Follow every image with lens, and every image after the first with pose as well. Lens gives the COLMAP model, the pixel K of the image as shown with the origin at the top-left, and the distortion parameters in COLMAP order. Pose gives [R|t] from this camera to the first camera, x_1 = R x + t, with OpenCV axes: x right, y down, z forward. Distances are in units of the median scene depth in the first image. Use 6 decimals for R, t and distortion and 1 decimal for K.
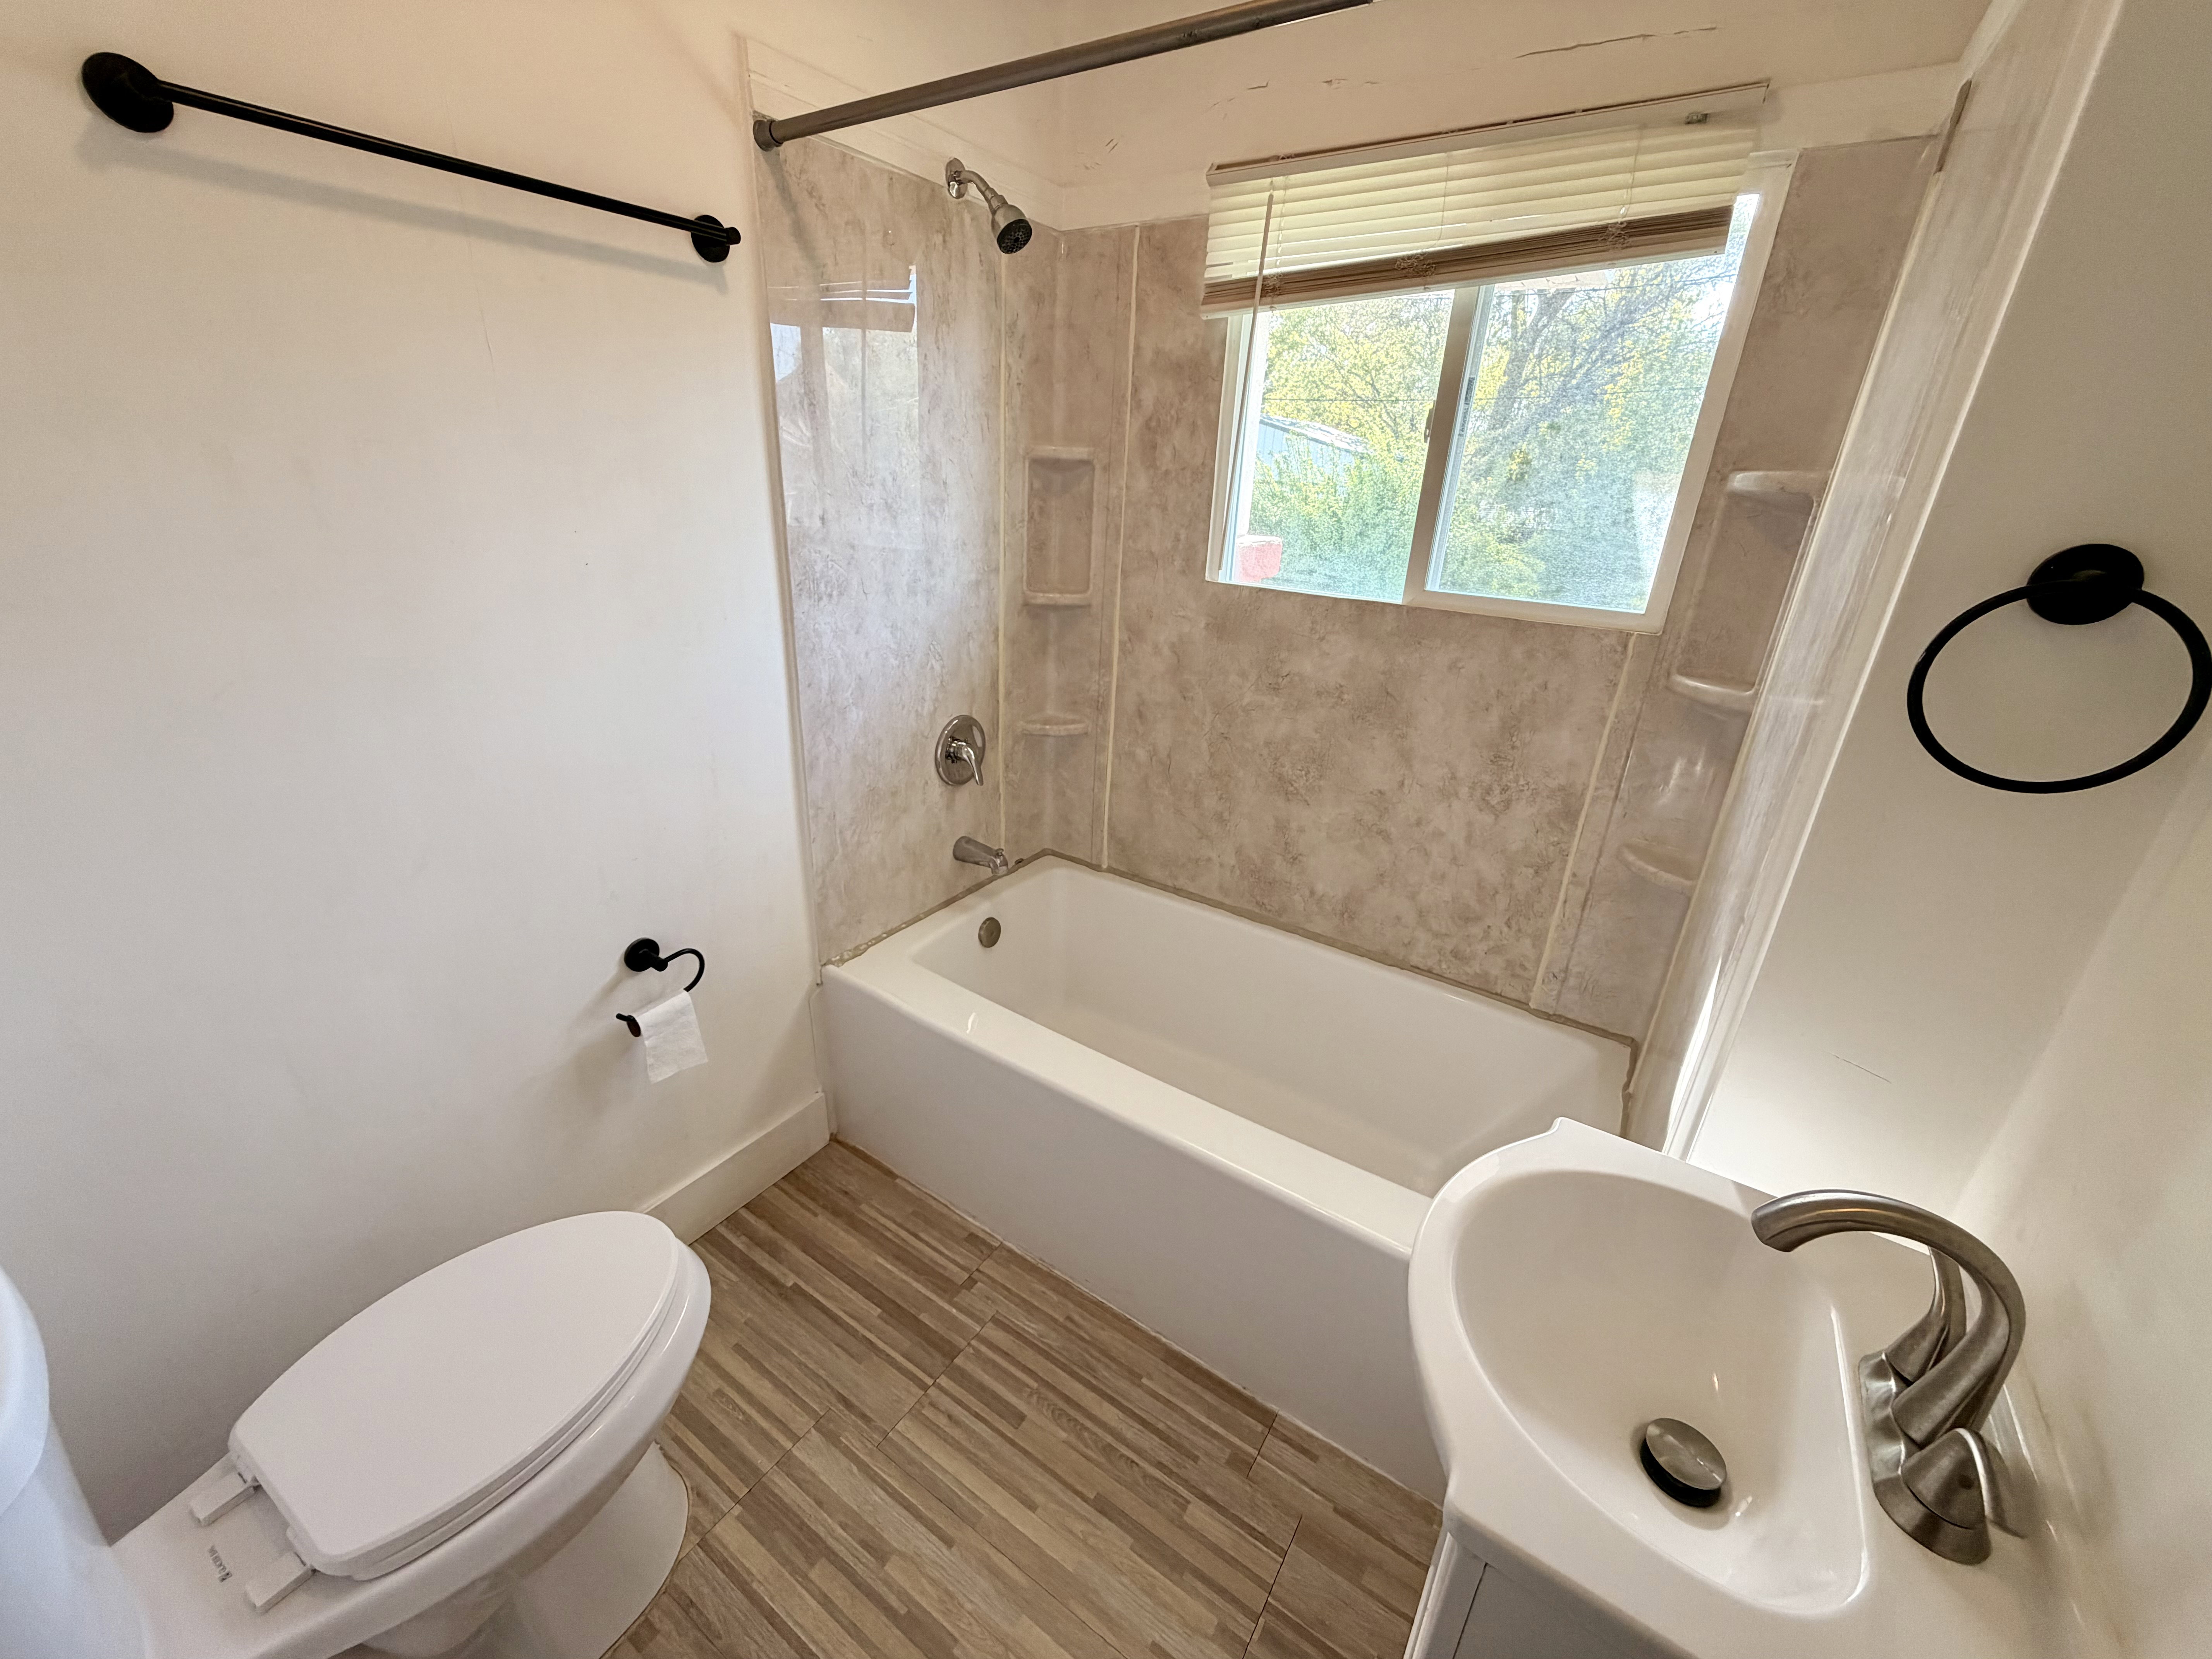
lens RADIAL K [[882.3, 0, 1098.4], [0, 882.3, 822.7], [0, 0, 1]] dist [0.001265, -0.000430]
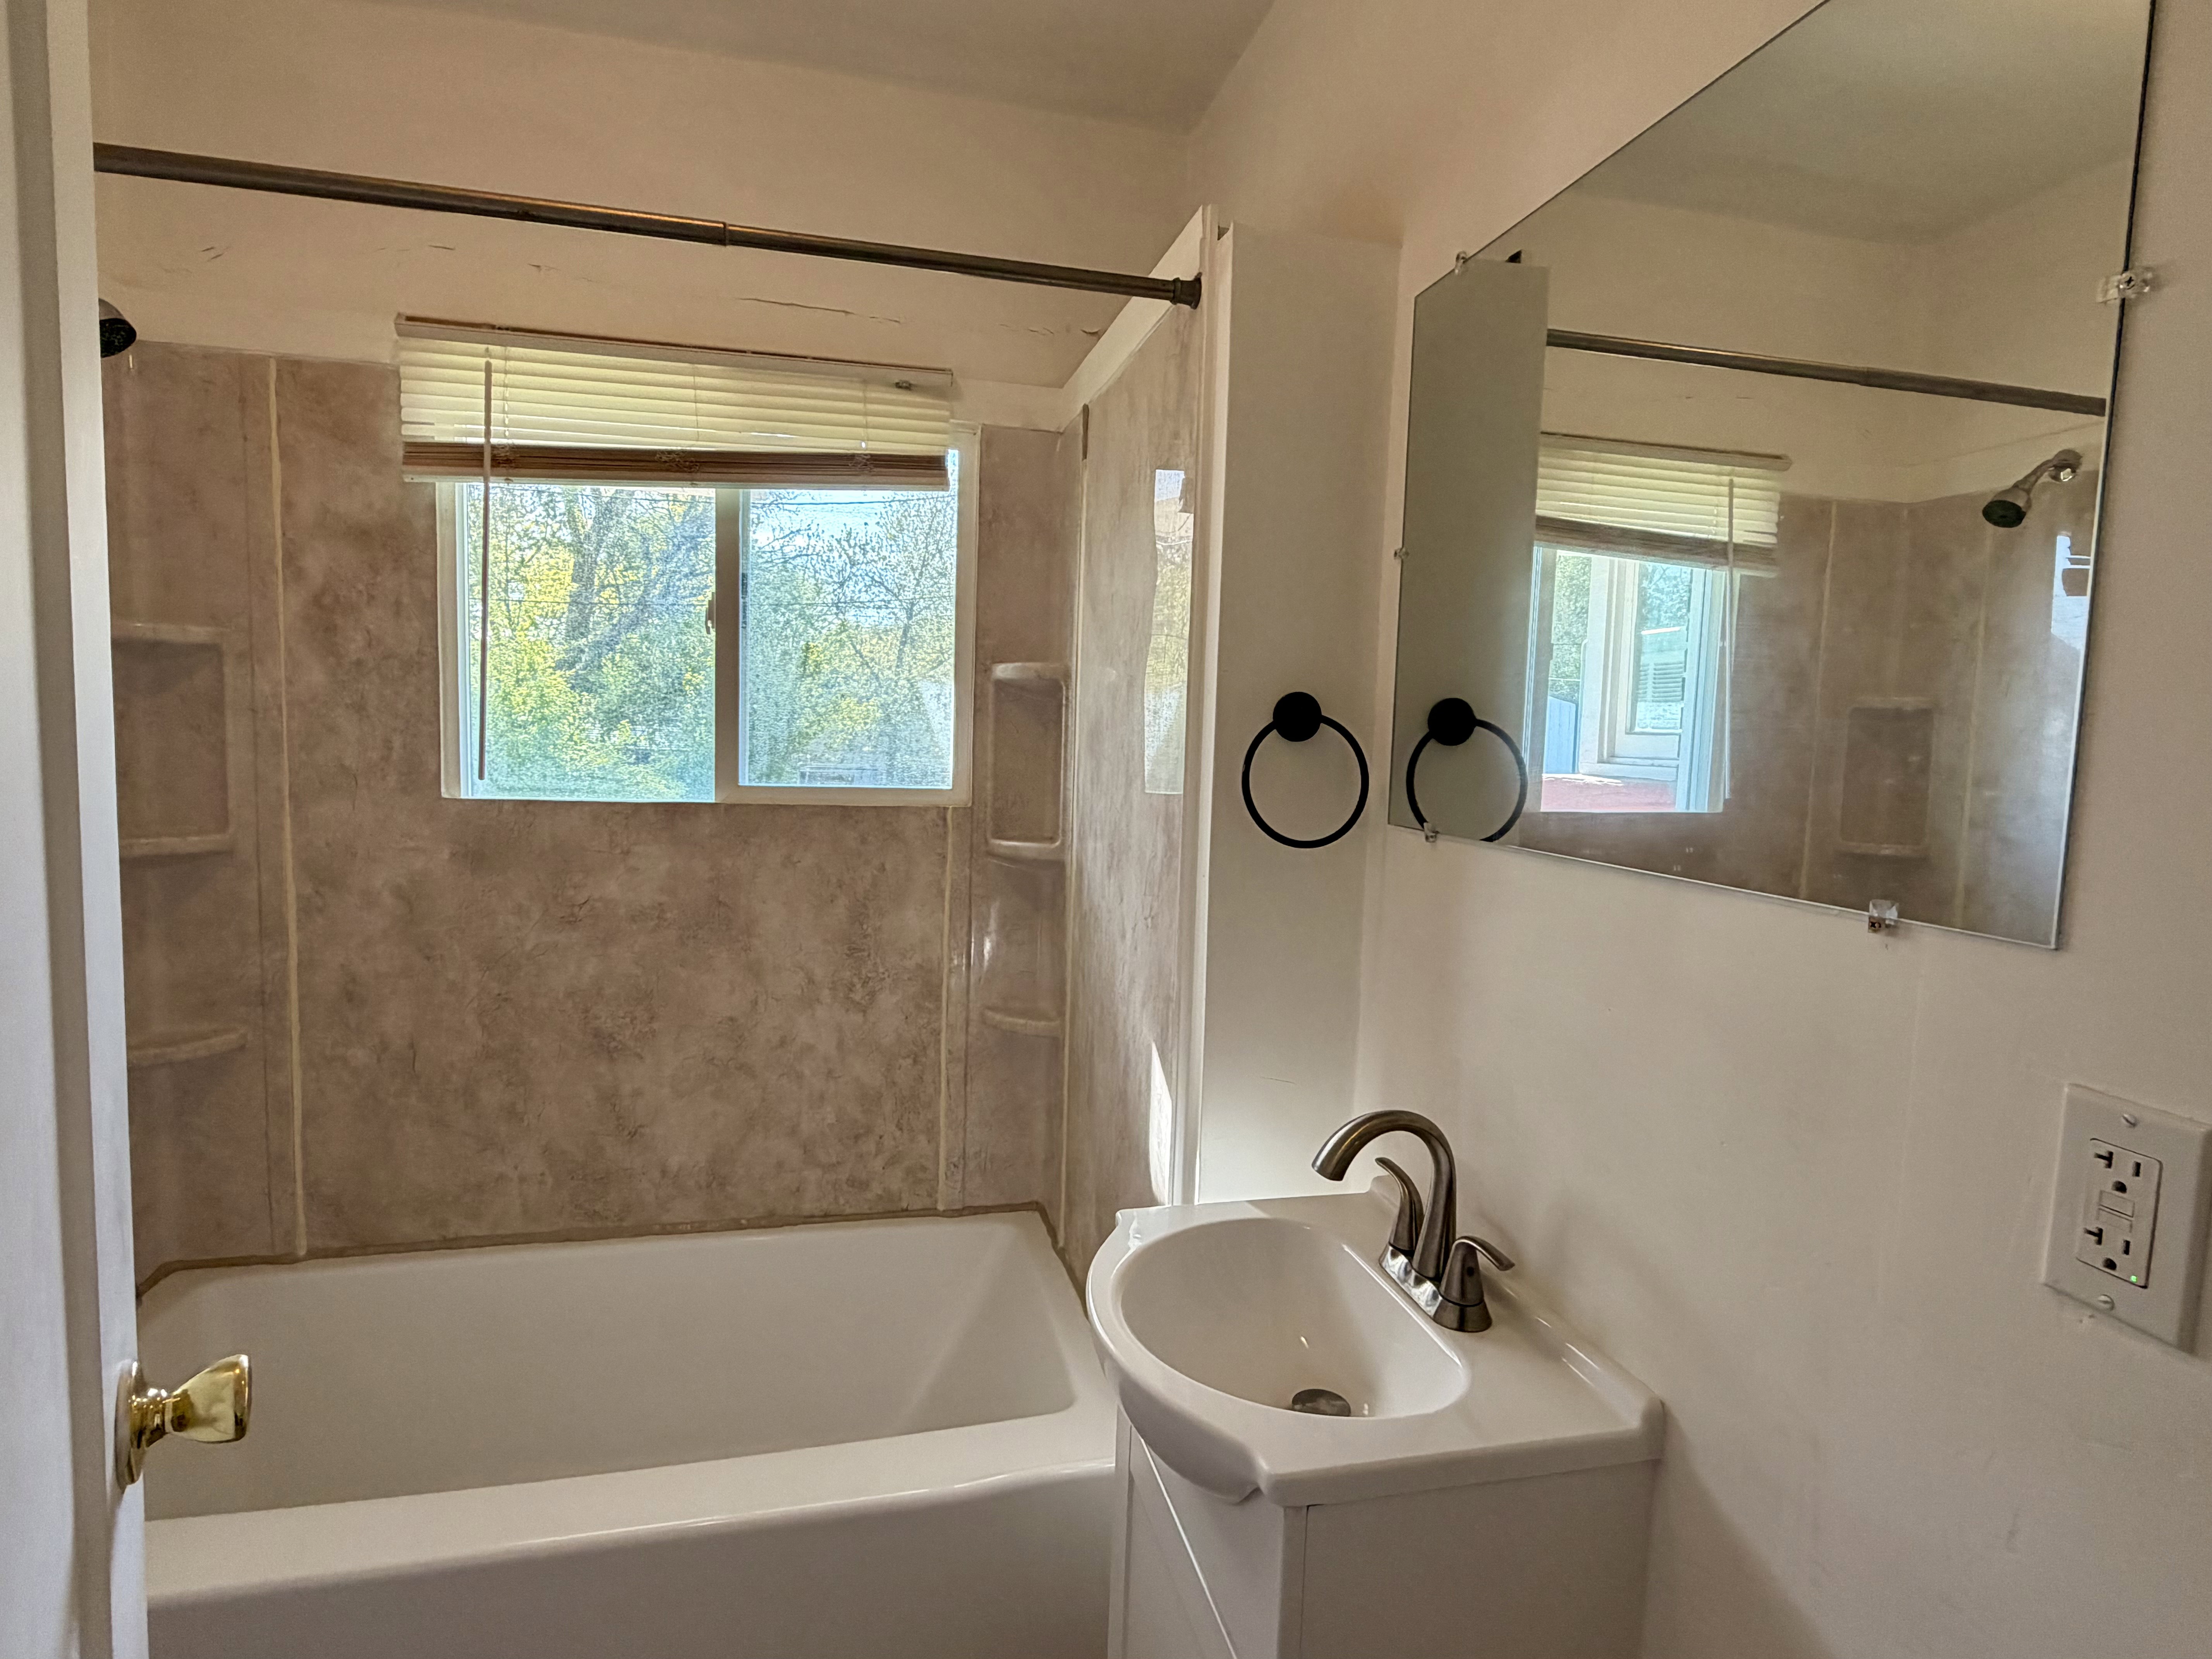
lens RADIAL K [[1131.3, 0, 1104.5], [0, 1131.3, 825.7], [0, 0, 1]] dist [-0.000984, 0.000282]
pose [[0.673294, -0.087941, 0.734126, -0.225297], [0.274760, 0.951557, -0.138006, 0.037975], [-0.686427, 0.294627, 0.664841, -0.018387]]
